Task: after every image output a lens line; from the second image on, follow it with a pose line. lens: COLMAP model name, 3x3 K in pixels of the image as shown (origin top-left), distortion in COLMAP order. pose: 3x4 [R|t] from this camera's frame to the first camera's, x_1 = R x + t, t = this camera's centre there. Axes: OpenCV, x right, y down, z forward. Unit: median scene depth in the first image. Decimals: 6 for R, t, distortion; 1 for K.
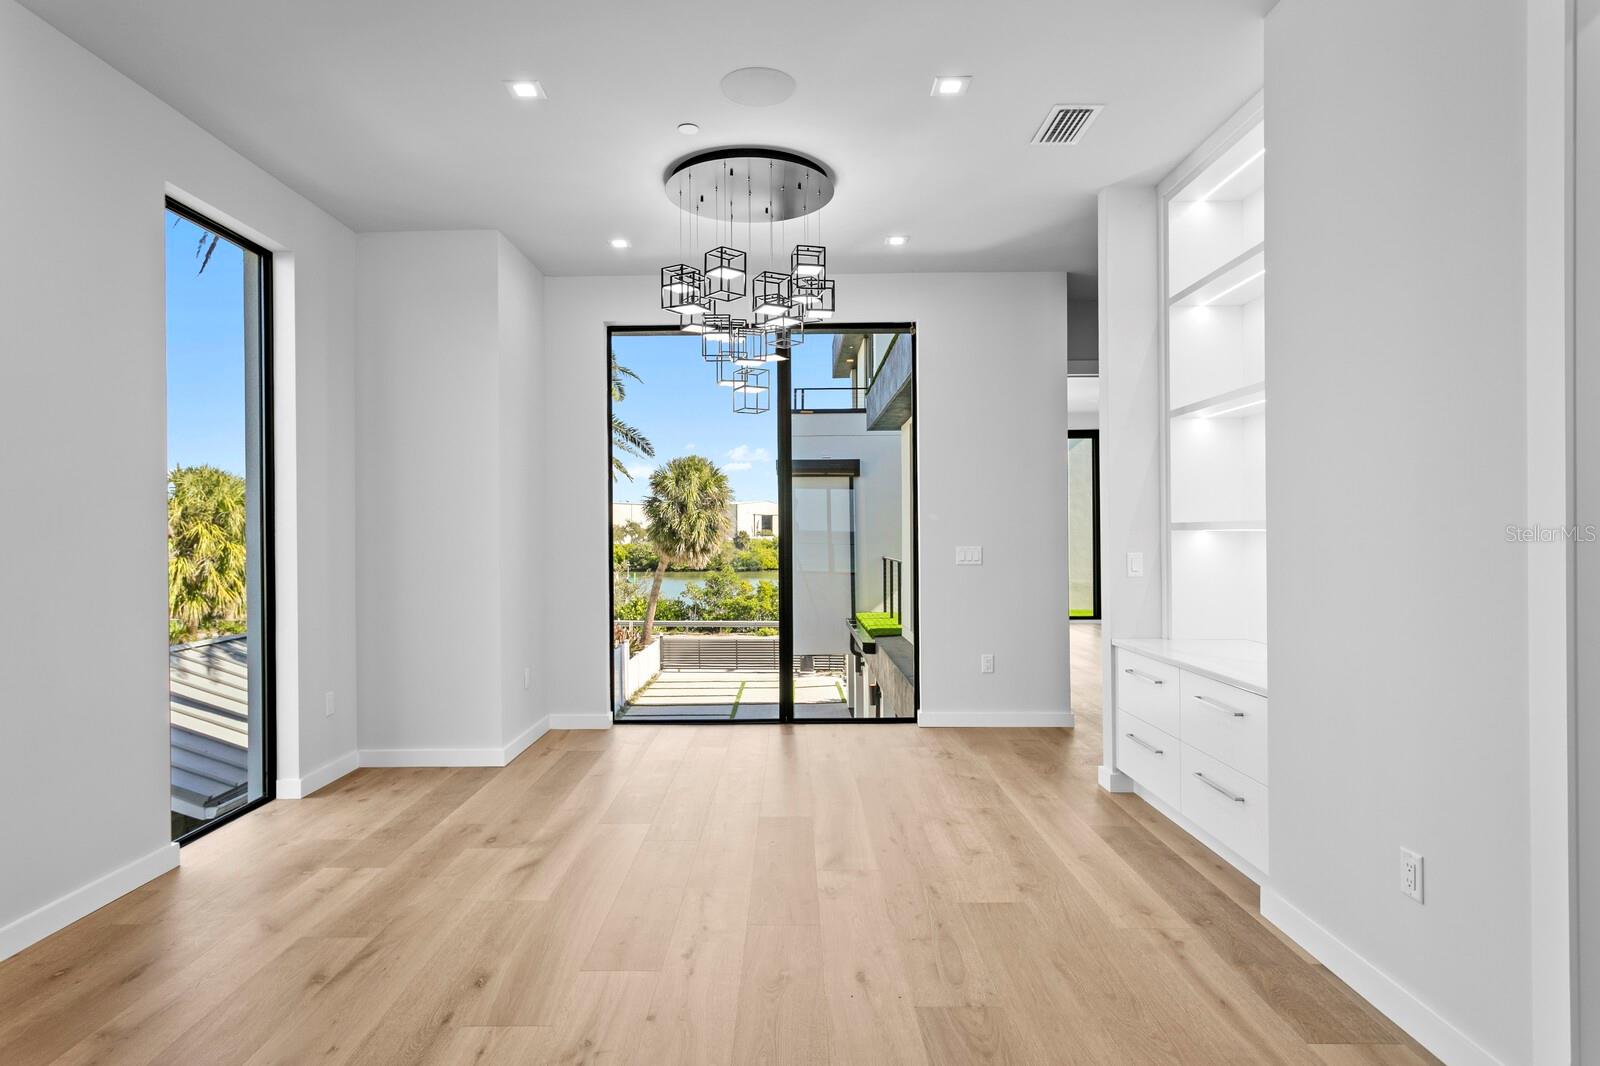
lens RADIAL K [[971.0, 0, 800.0], [0, 971.0, 533.0], [0, 0, 1]] dist [-0.001333, -0.000974]
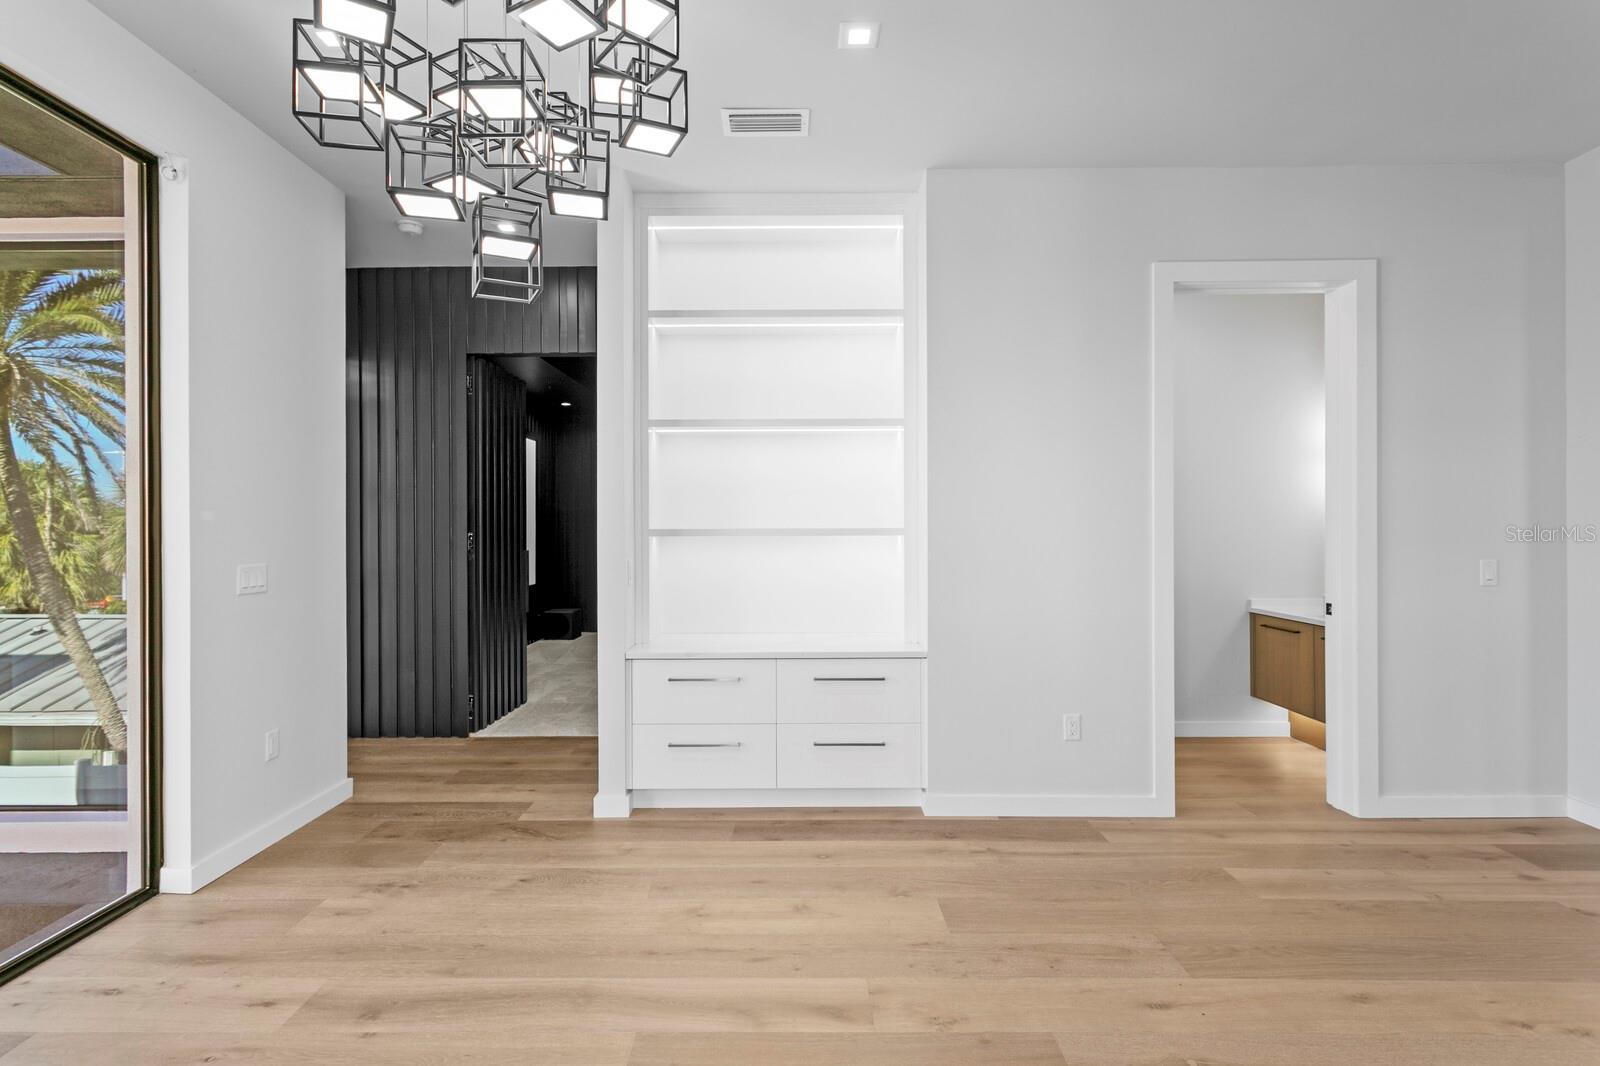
lens RADIAL K [[746.5, 0, 821.5], [0, 746.5, 532.4], [0, 0, 1]] dist [0.001050, -0.000203]
pose [[-0.036449, 0.001795, 0.999334, -0.328703], [0.006029, 0.999981, -0.001577, -0.004601], [-0.999317, 0.005967, -0.036459, 0.675278]]
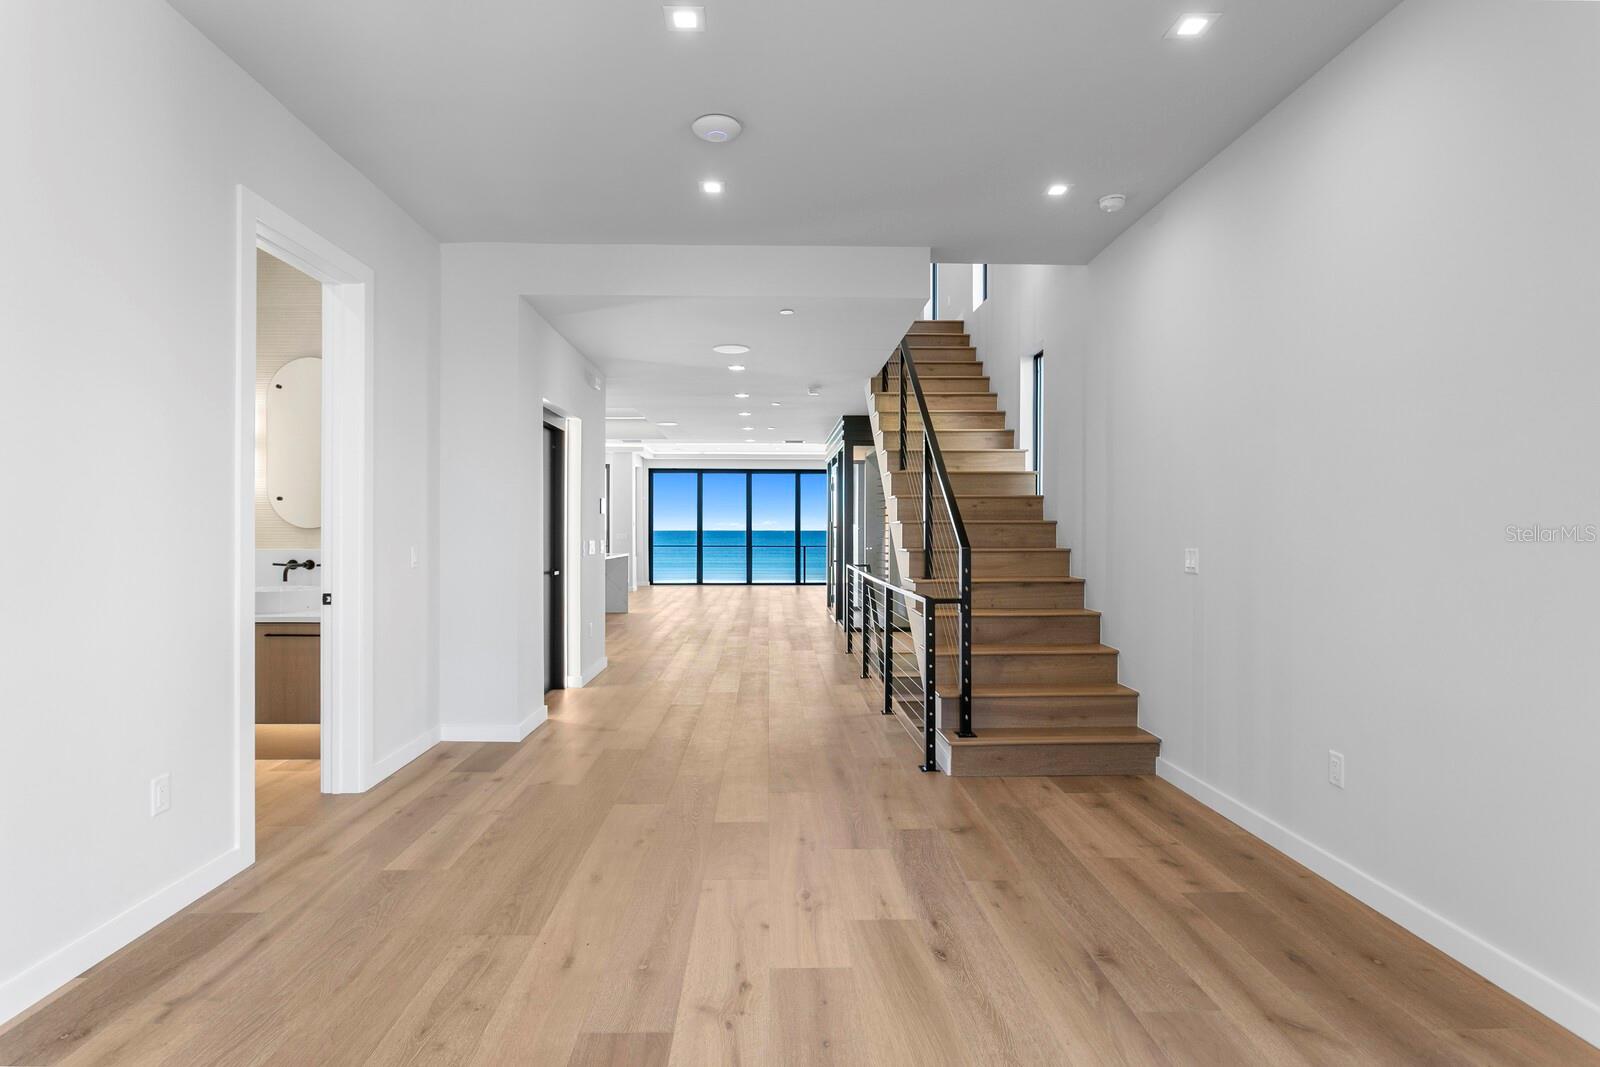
lens RADIAL K [[781.3, 0, 777.7], [0, 781.3, 531.3], [0, 0, 1]] dist [-0.013813, 0.001160]
pose [[-0.999883, 0.006616, -0.013794, -0.072824], [0.006524, 0.999956, 0.006680, 0.002953], [0.013838, 0.006589, -0.999883, 0.900478]]
